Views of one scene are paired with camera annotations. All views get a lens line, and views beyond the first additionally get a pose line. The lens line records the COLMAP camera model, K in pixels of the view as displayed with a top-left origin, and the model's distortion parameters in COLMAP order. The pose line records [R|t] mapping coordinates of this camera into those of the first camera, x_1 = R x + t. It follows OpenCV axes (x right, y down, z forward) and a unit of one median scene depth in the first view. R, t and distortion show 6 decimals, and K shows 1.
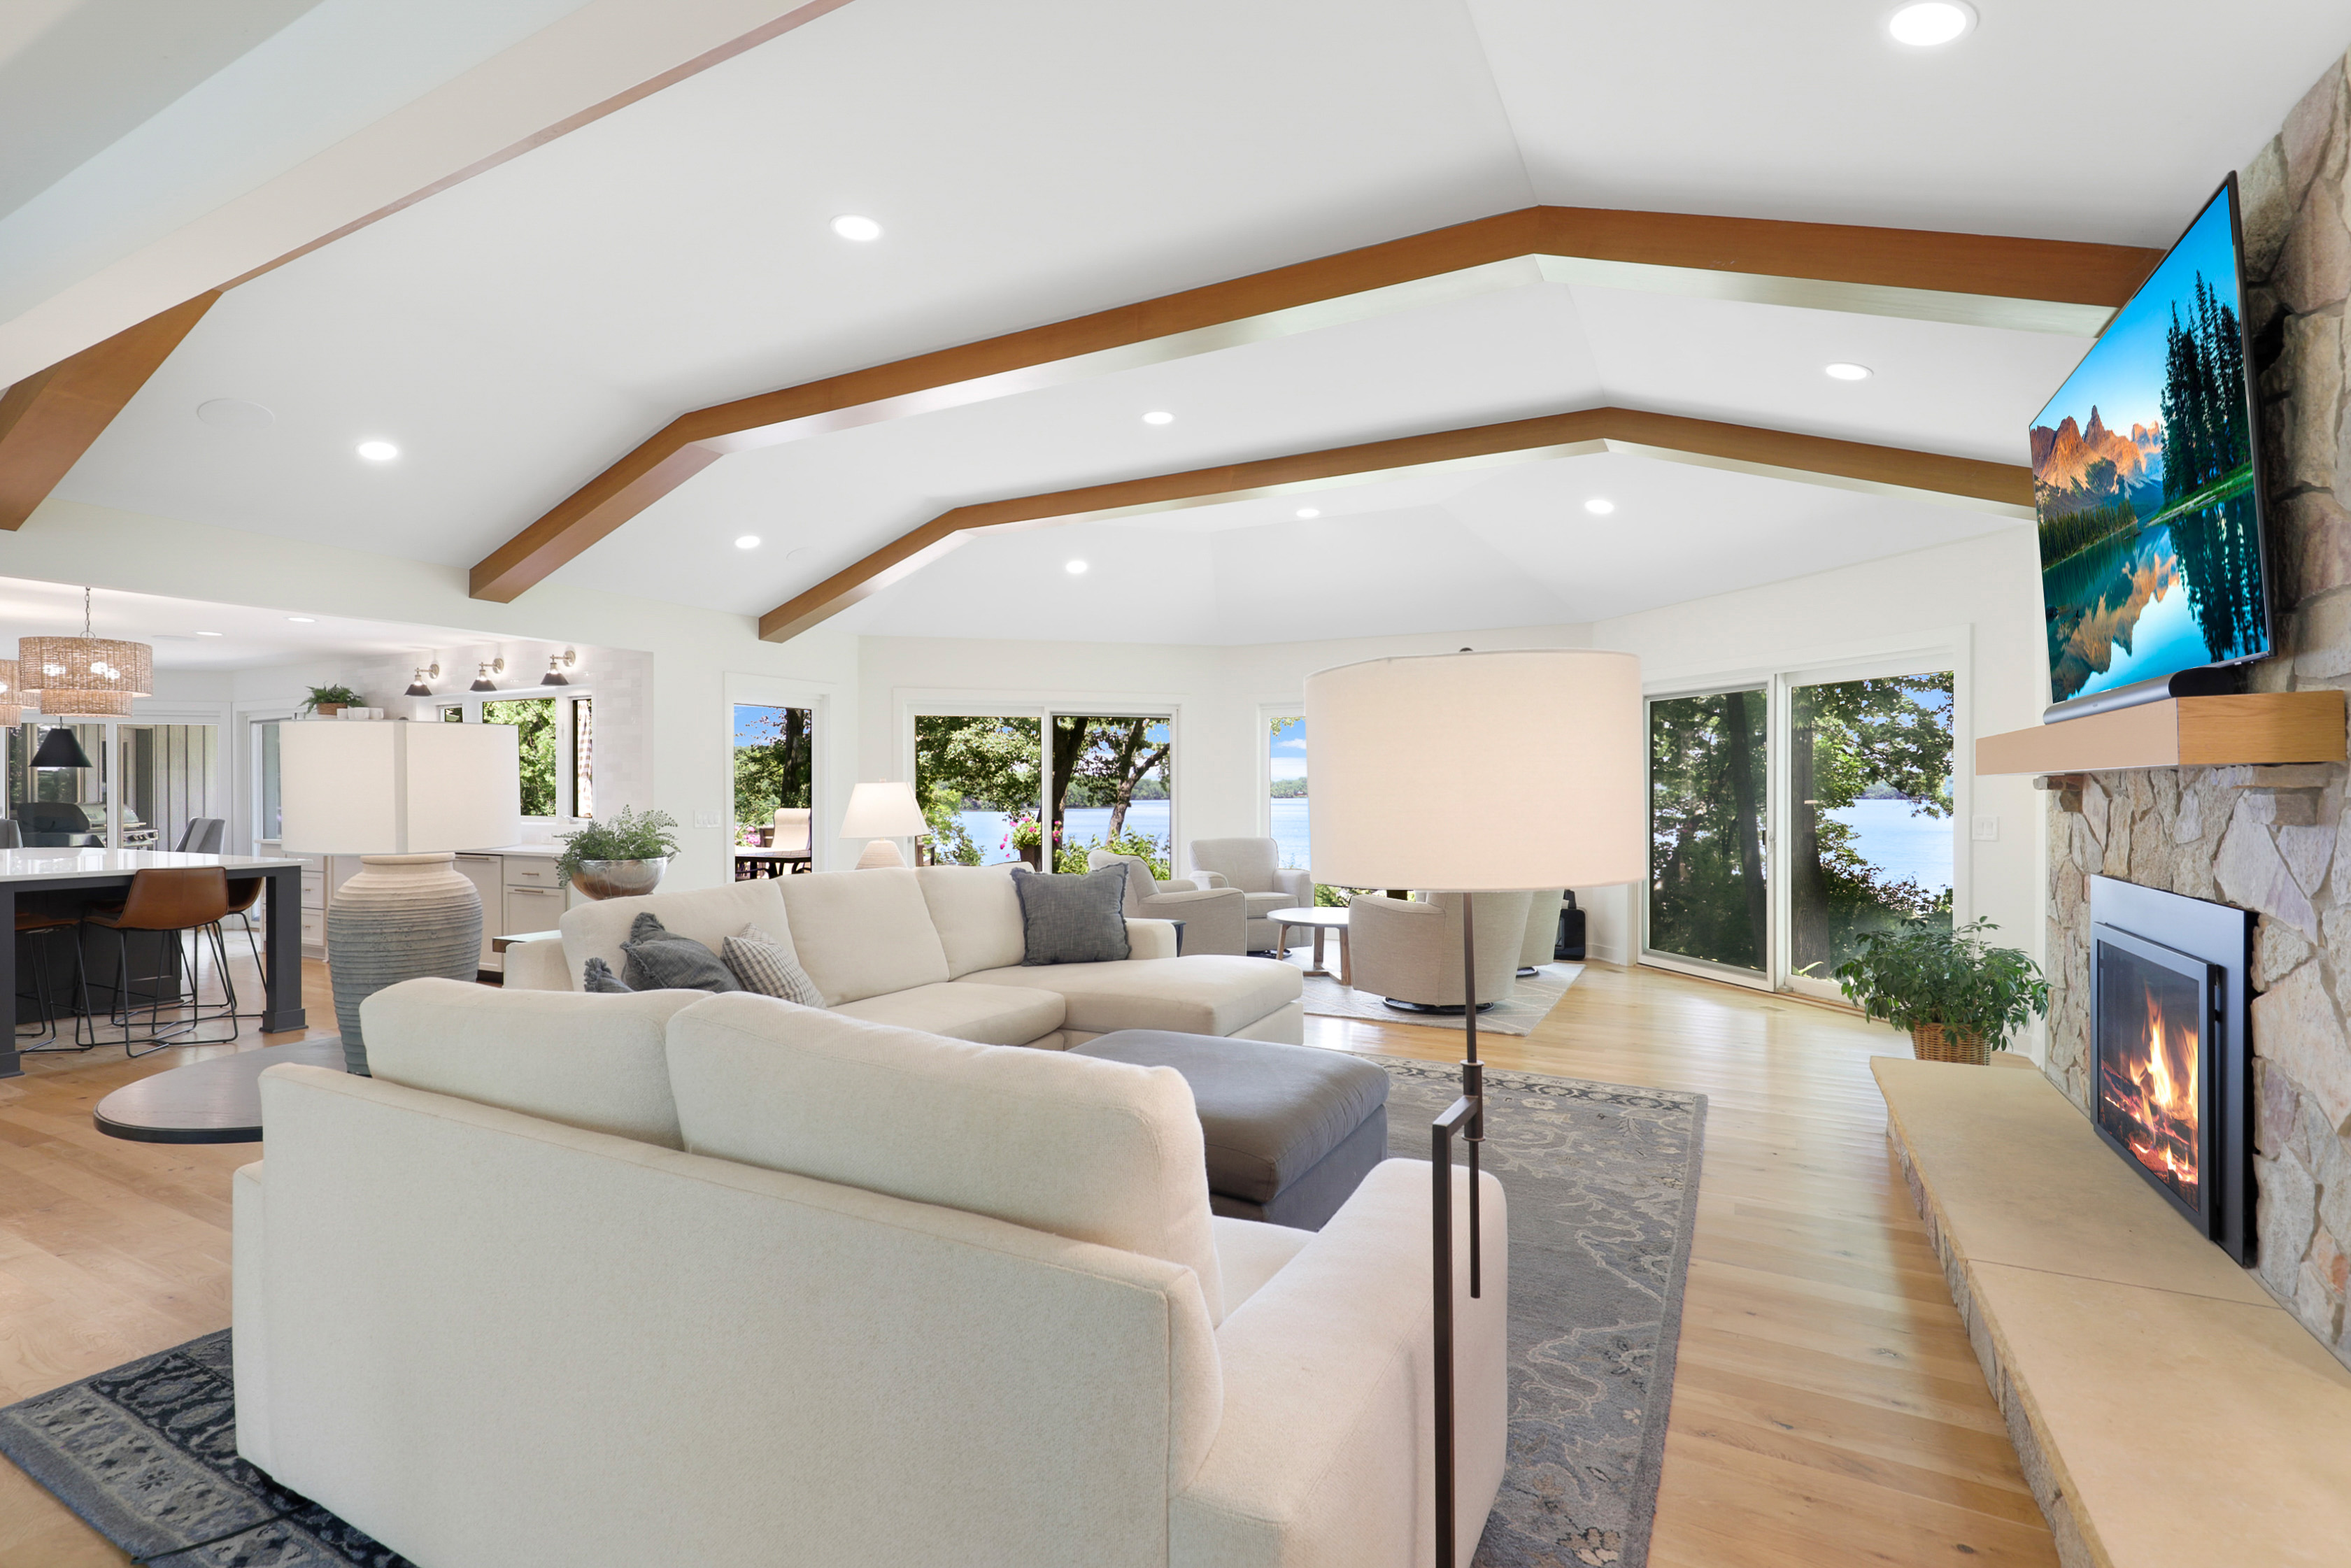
lens RADIAL K [[1085.5, 0, 1174.6], [0, 1085.5, 790.9], [0, 0, 1]] dist [-0.000142, -0.000463]
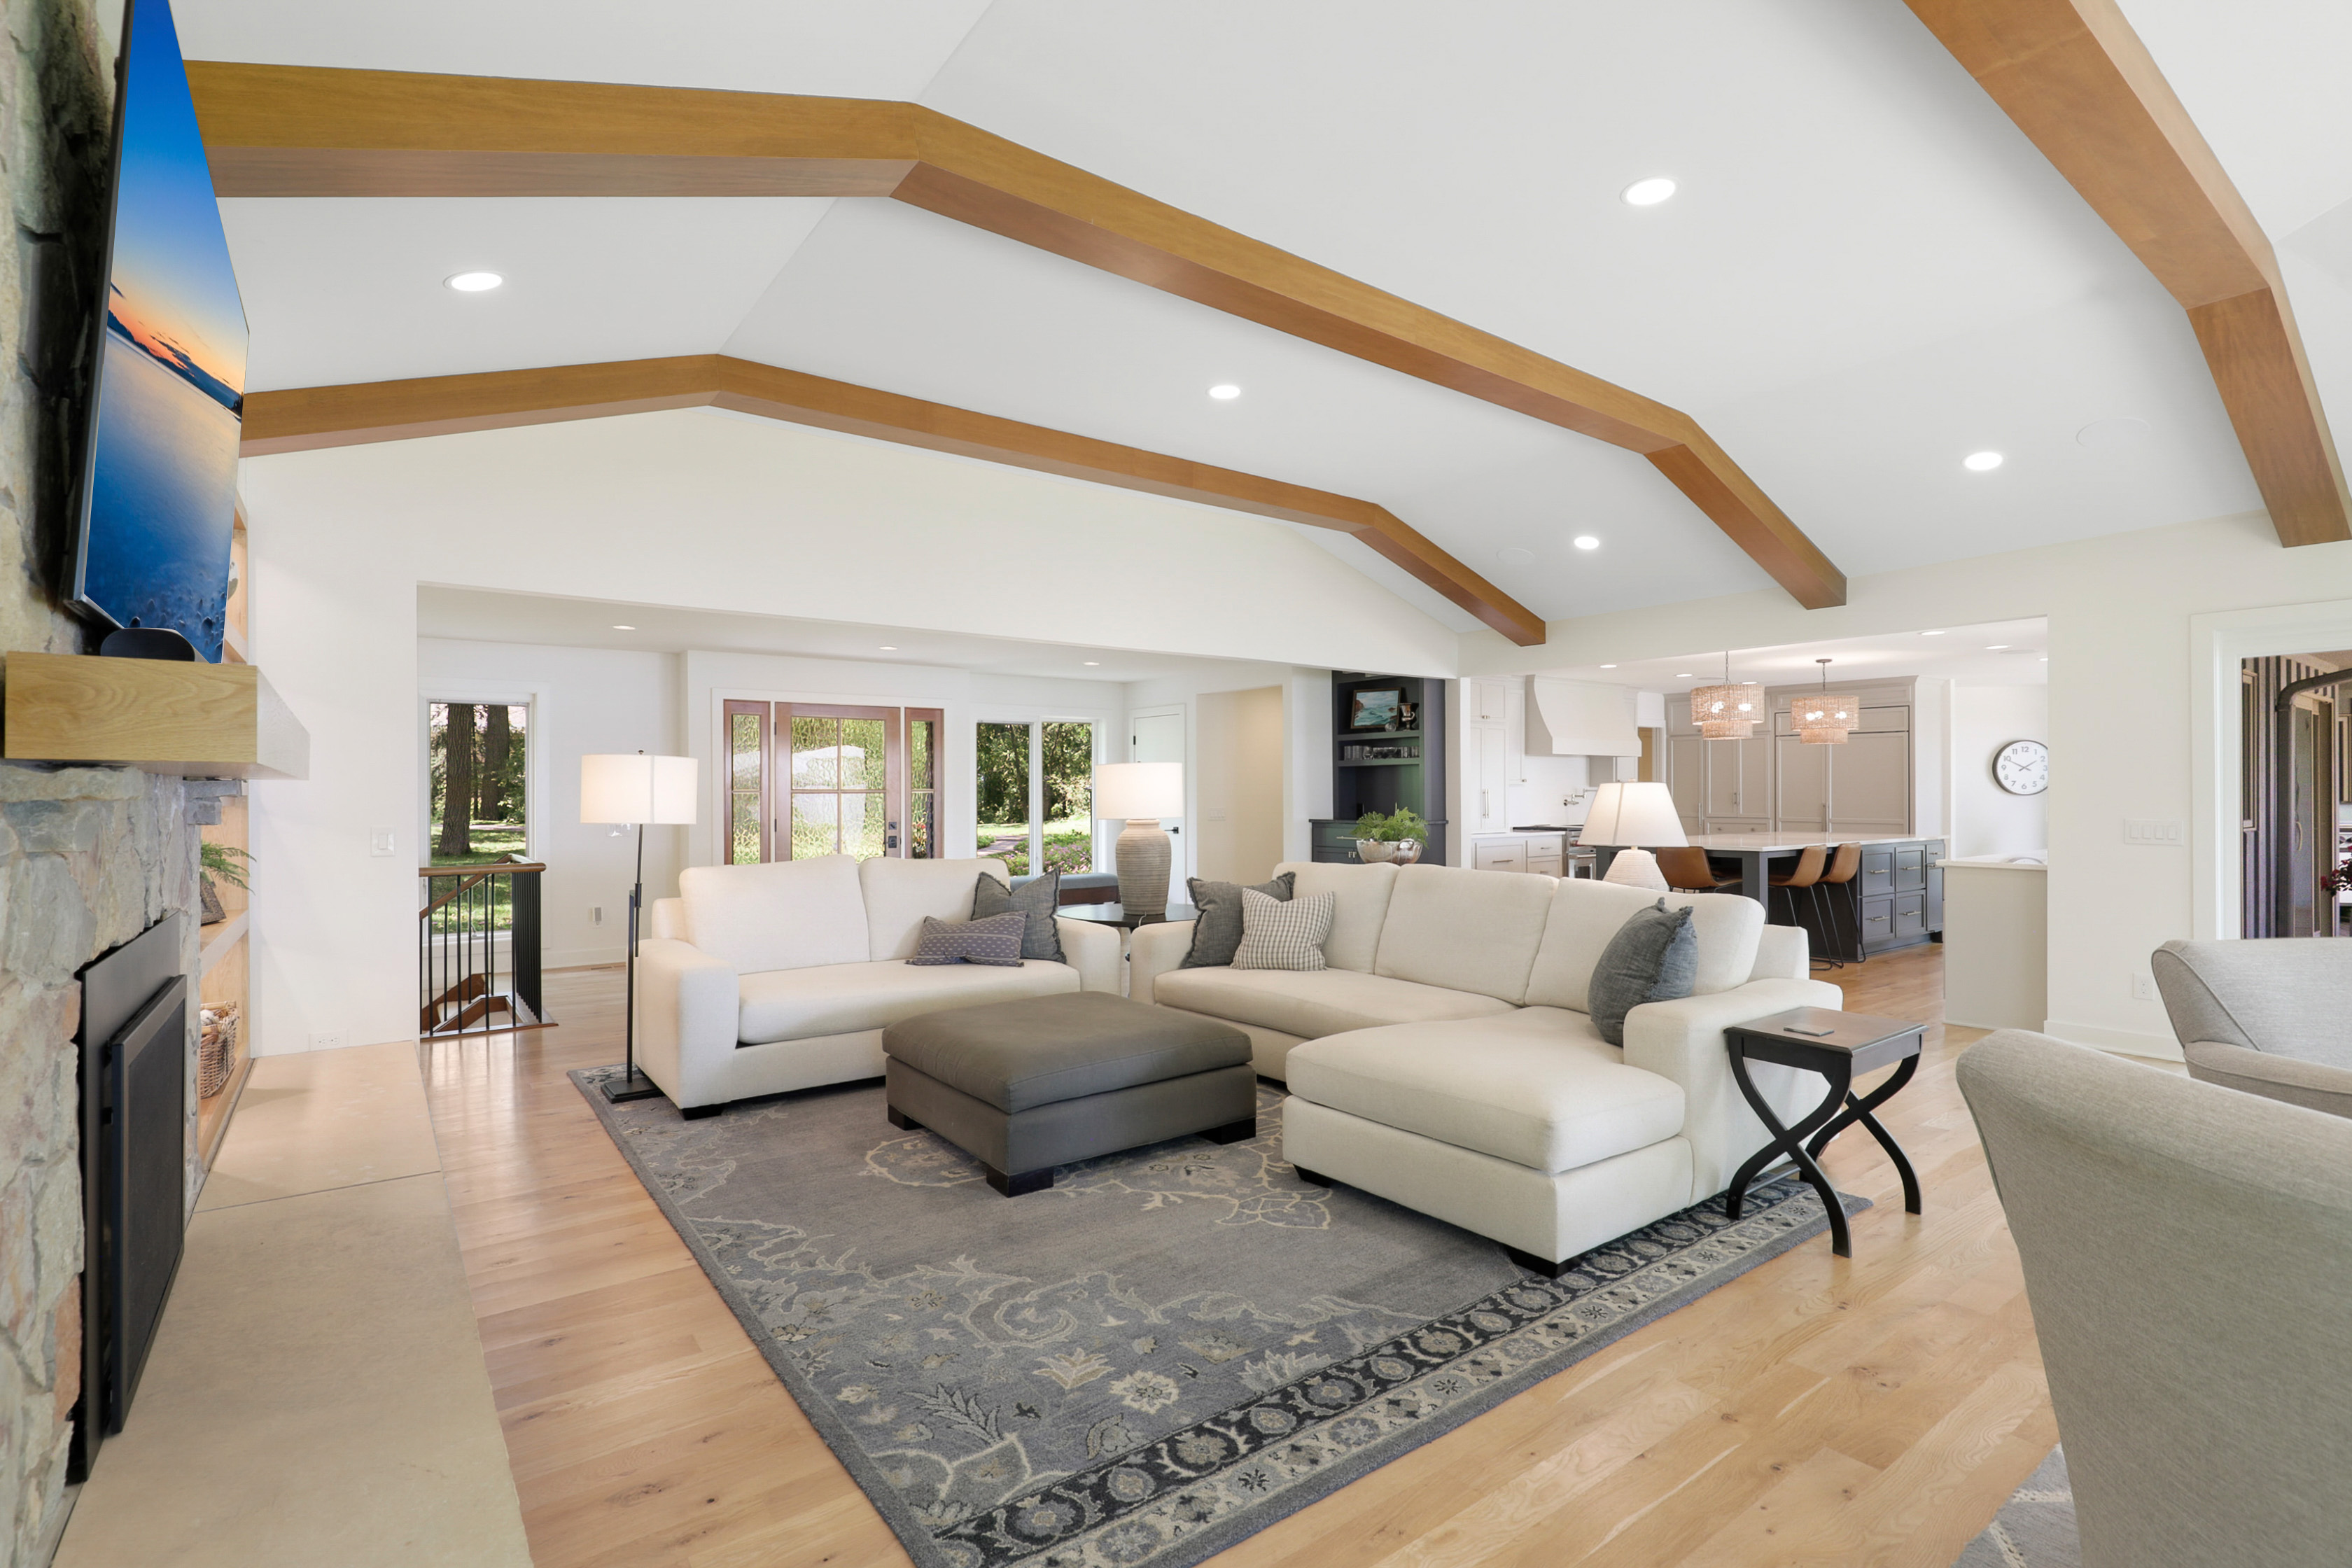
lens RADIAL K [[1100.0, 0, 1149.6], [0, 1100.0, 786.6], [0, 0, 1]] dist [0.001053, 0.000100]
pose [[-0.446283, 0.002785, -0.894888, 0.928222], [0.002681, 0.999995, 0.001774, -0.005538], [0.894888, -0.001608, -0.446288, 1.420327]]
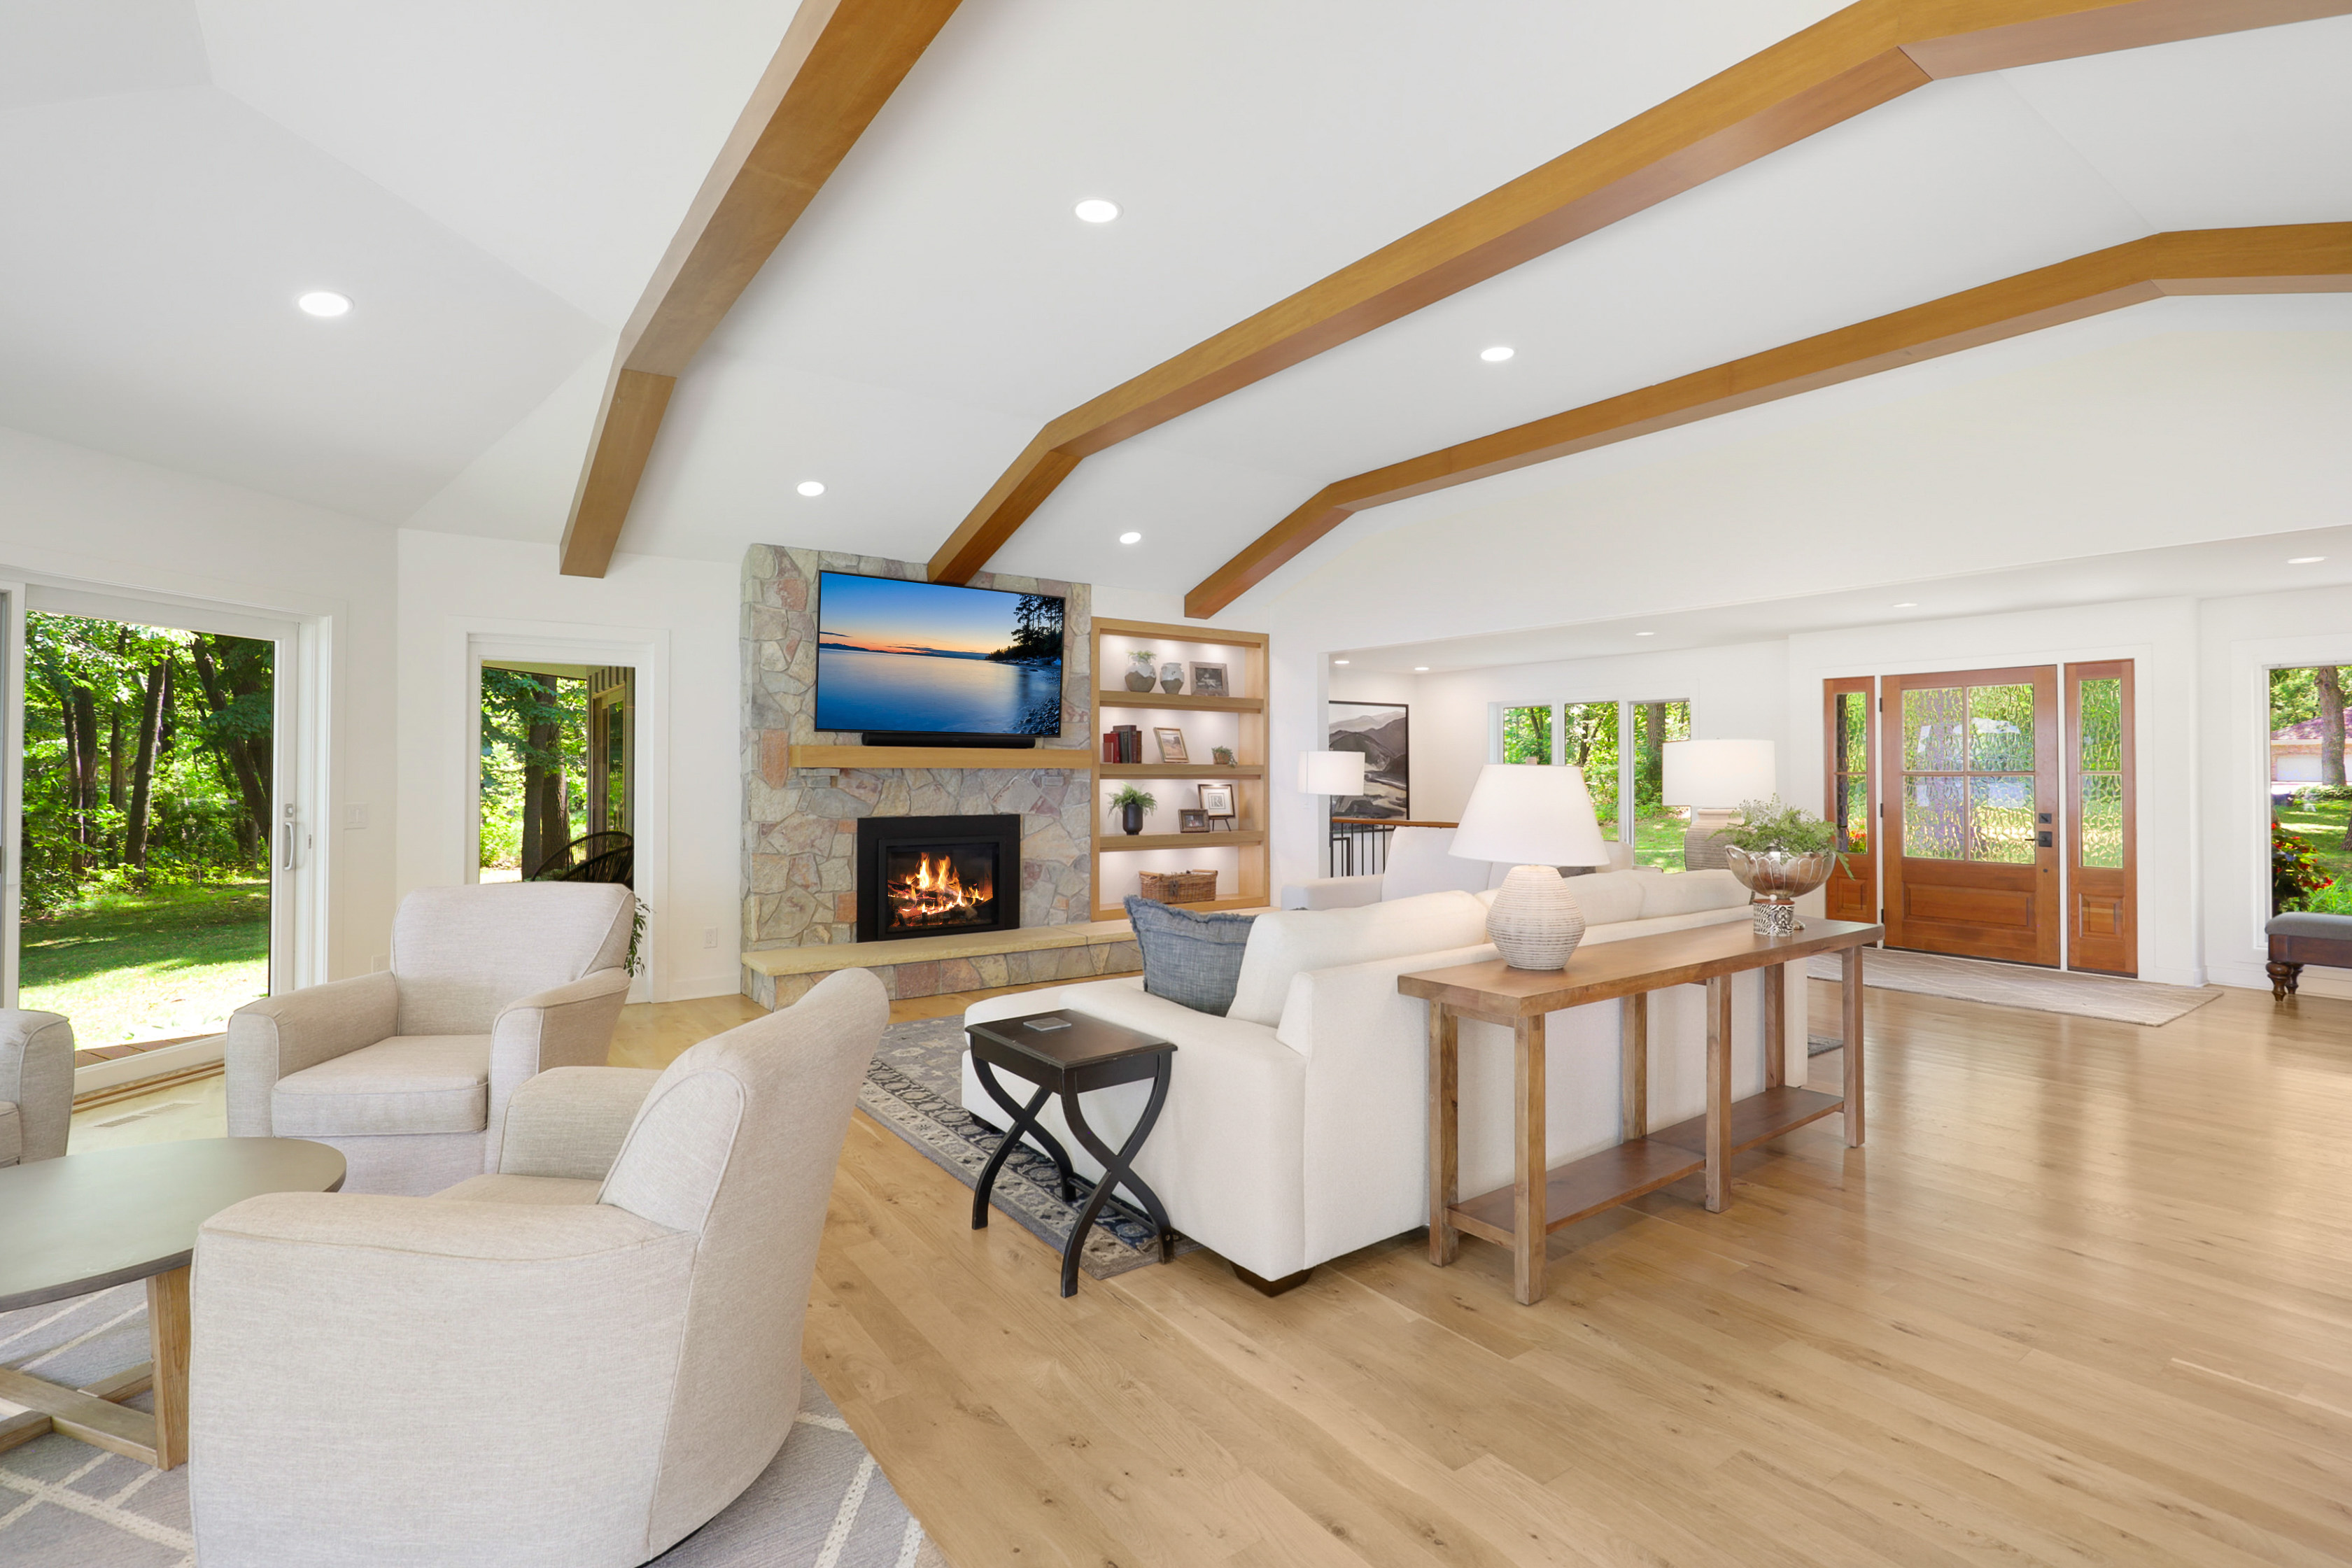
lens RADIAL K [[1070.1, 0, 1178.1], [0, 1070.1, 764.8], [0, 0, 1]] dist [-0.019833, -0.000038]
pose [[-0.894610, 0.009980, 0.446737, -0.481615], [0.005367, 0.999918, -0.011589, 0.003717], [-0.446816, -0.007970, -0.894591, 2.148328]]
